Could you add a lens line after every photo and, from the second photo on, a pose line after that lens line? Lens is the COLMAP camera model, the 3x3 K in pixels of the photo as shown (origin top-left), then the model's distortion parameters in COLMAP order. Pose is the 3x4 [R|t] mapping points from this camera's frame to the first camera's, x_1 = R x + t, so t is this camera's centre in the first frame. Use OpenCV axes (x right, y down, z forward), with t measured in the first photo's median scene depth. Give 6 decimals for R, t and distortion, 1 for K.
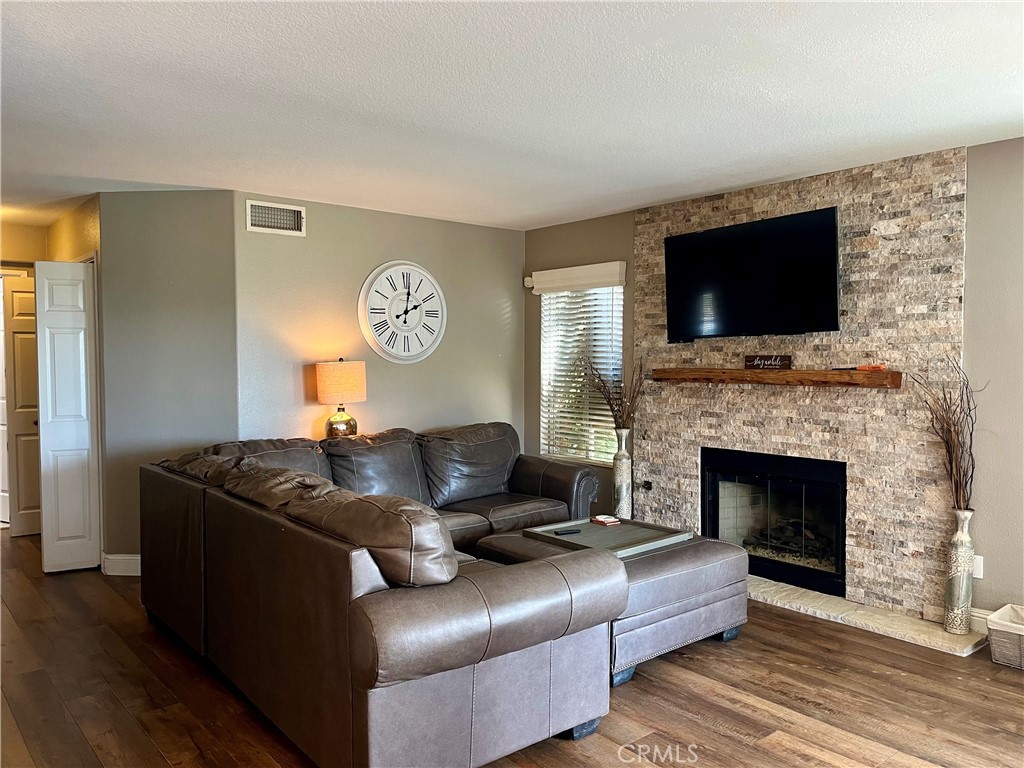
lens RADIAL K [[770.5, 0, 505.5], [0, 770.5, 389.3], [0, 0, 1]] dist [0.085362, -0.118689]
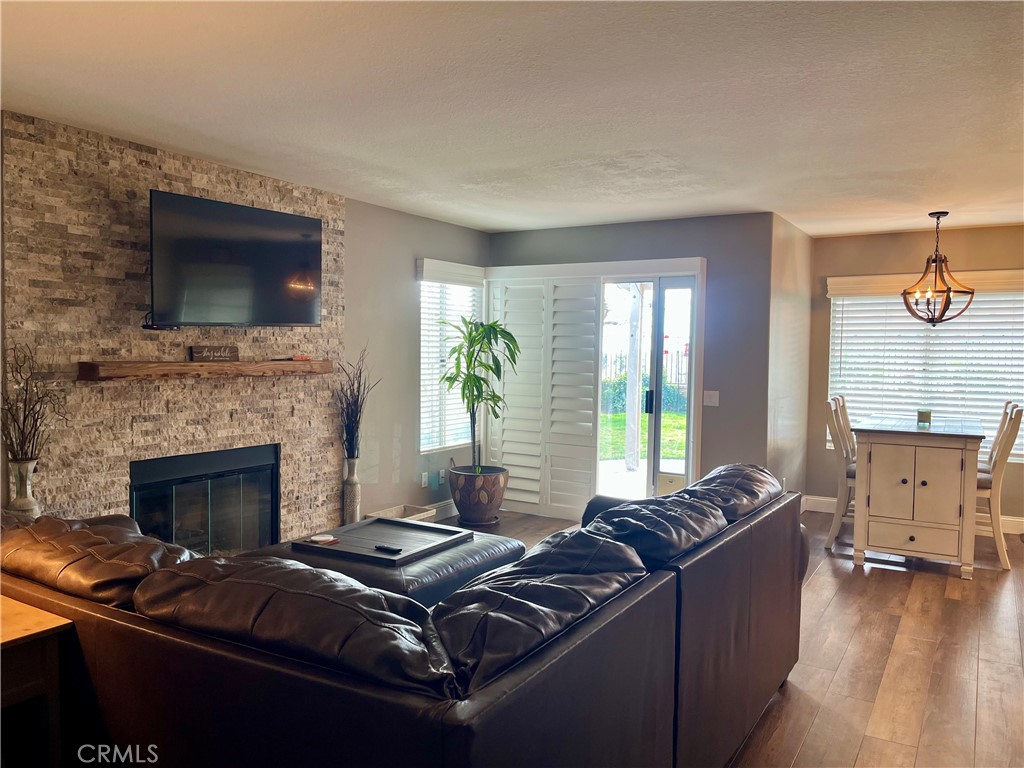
lens RADIAL K [[770.5, 0, 505.5], [0, 770.5, 389.3], [0, 0, 1]] dist [0.085362, -0.118689]
pose [[-0.324089, -0.050873, 0.944658, -0.668371], [0.028816, 0.997559, 0.063608, -0.041692], [-0.945588, 0.047836, -0.321832, 0.978497]]
